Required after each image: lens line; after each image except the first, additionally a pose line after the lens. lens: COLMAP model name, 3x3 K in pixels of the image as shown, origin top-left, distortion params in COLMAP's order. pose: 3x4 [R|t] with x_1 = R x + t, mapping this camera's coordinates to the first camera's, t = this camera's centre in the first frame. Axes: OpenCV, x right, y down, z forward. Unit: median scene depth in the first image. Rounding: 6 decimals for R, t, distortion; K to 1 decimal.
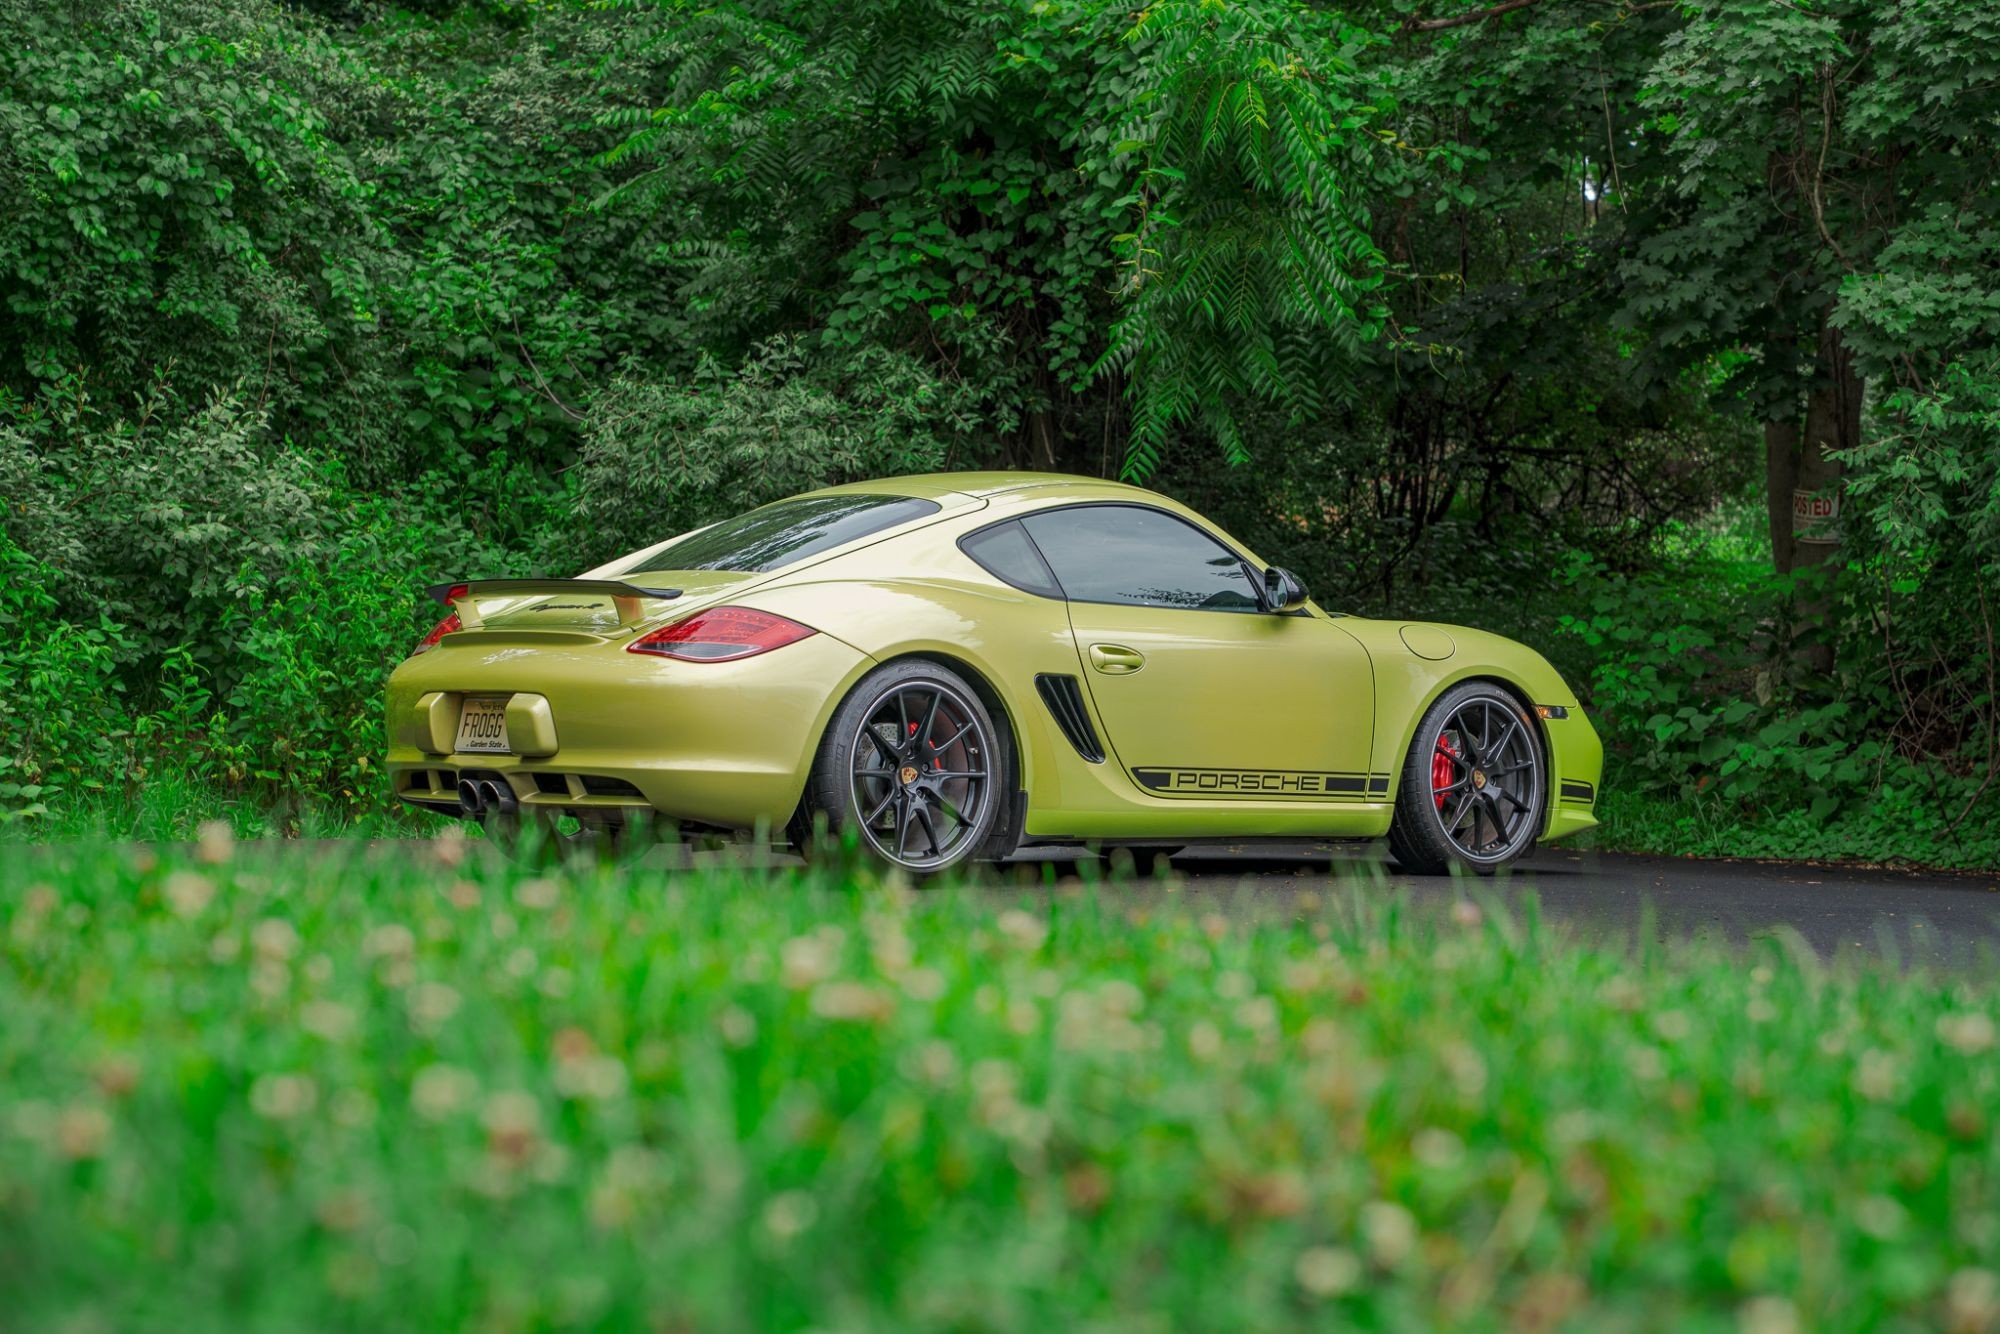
lens RADIAL K [[3740.3, 0, 994.0], [0, 3740.3, 659.8], [0, 0, 1]] dist [0.374364, -0.018570]
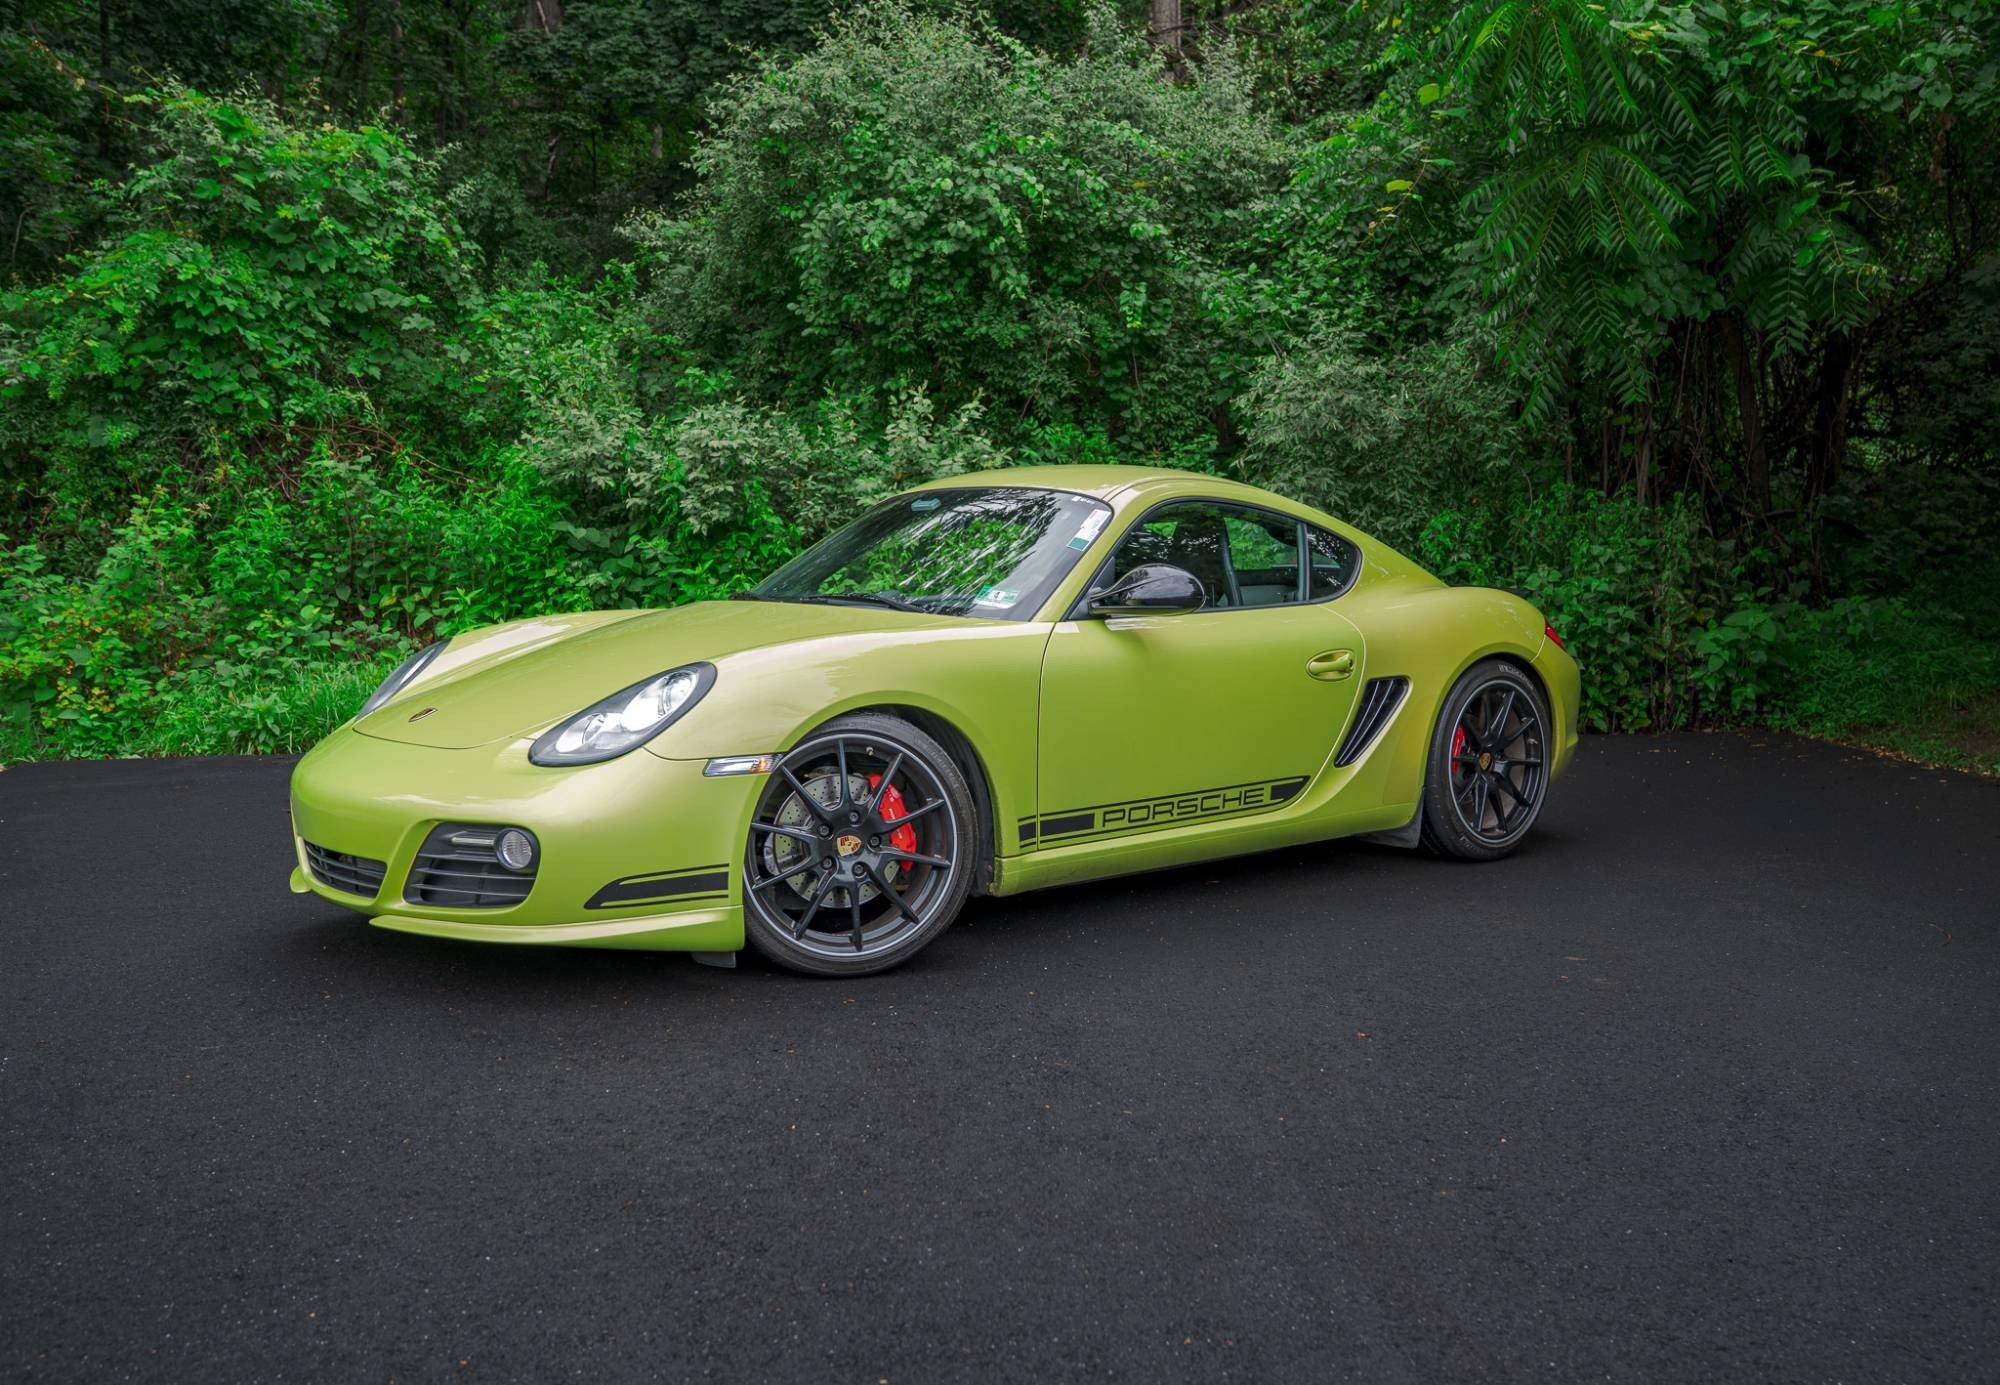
lens RADIAL K [[1857.2, 0, 1025.8], [0, 1857.2, 689.4], [0, 0, 1]] dist [-0.051677, 0.137768]
pose [[0.802891, 0.034057, -0.595152, 0.212443], [0.024467, 0.995643, 0.089981, -0.022276], [0.595623, -0.086807, 0.798560, 0.457693]]
